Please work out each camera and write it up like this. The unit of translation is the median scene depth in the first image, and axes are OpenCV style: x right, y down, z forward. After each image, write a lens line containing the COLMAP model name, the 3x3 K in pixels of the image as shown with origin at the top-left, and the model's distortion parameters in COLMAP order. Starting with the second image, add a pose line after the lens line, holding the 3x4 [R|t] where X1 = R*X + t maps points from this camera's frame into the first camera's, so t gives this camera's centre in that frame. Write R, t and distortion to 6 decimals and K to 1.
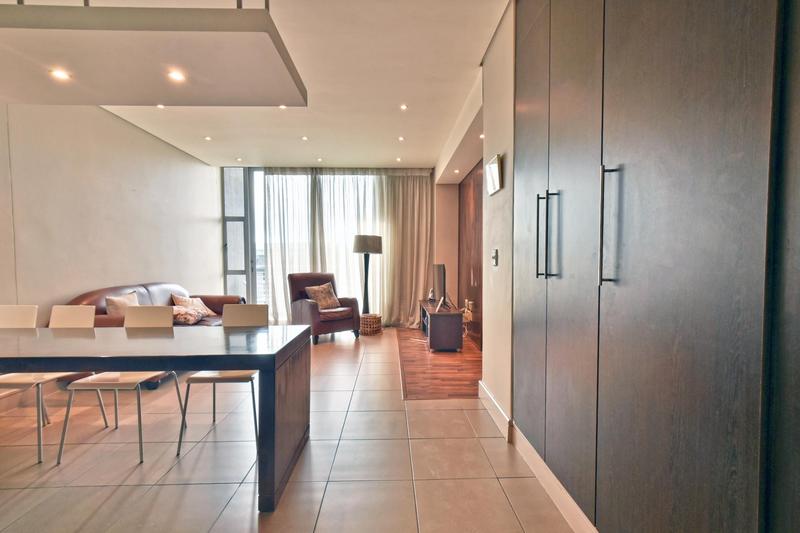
lens RADIAL K [[358.9, 0, 400.1], [0, 358.9, 278.0], [0, 0, 1]] dist [-0.001595, -0.000144]
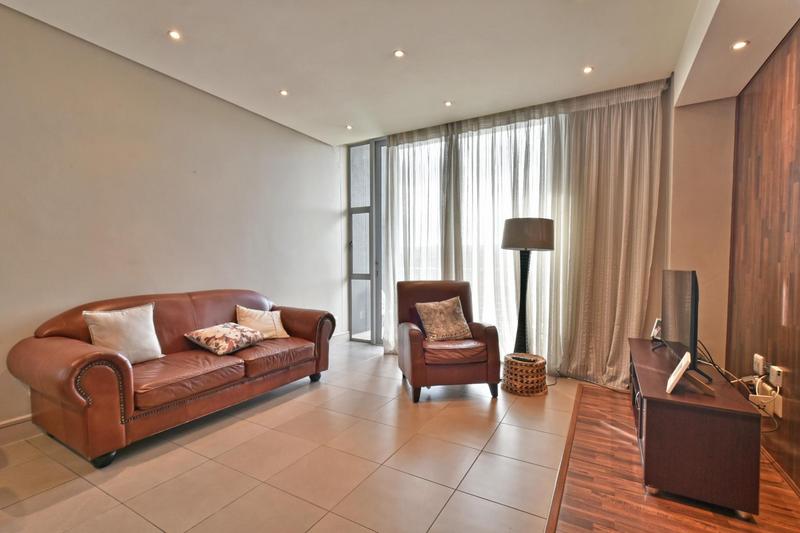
lens RADIAL K [[358.9, 0, 400.1], [0, 358.9, 278.0], [0, 0, 1]] dist [-0.001595, -0.000144]
pose [[0.853521, 0.024036, -0.520503, 0.038511], [-0.026763, 0.999639, 0.002276, -0.017635], [0.520370, 0.011988, 0.853857, 0.379778]]
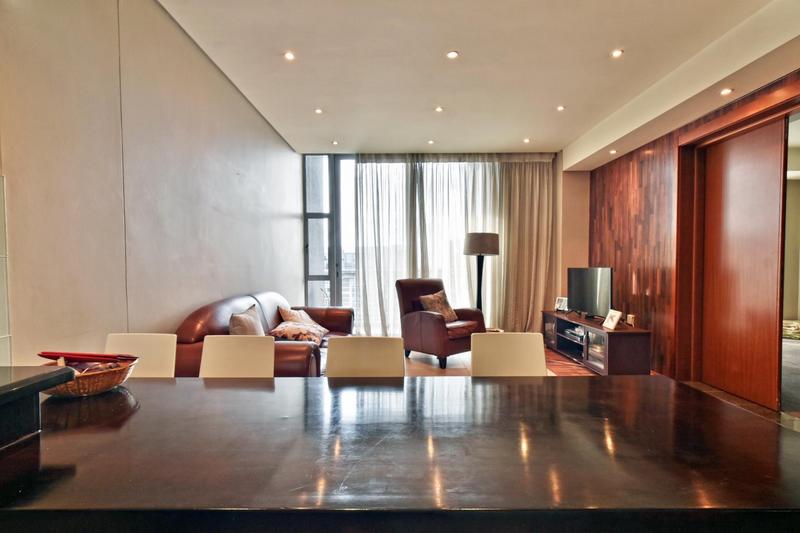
lens RADIAL K [[356.8, 0, 400.1], [0, 356.8, 276.1], [0, 0, 1]] dist [-0.000301, 0.000762]
pose [[0.999223, -0.000576, -0.039398, -0.240367], [0.000022, 0.999901, -0.014080, -0.007514], [0.039402, 0.014068, 0.999124, 0.162194]]
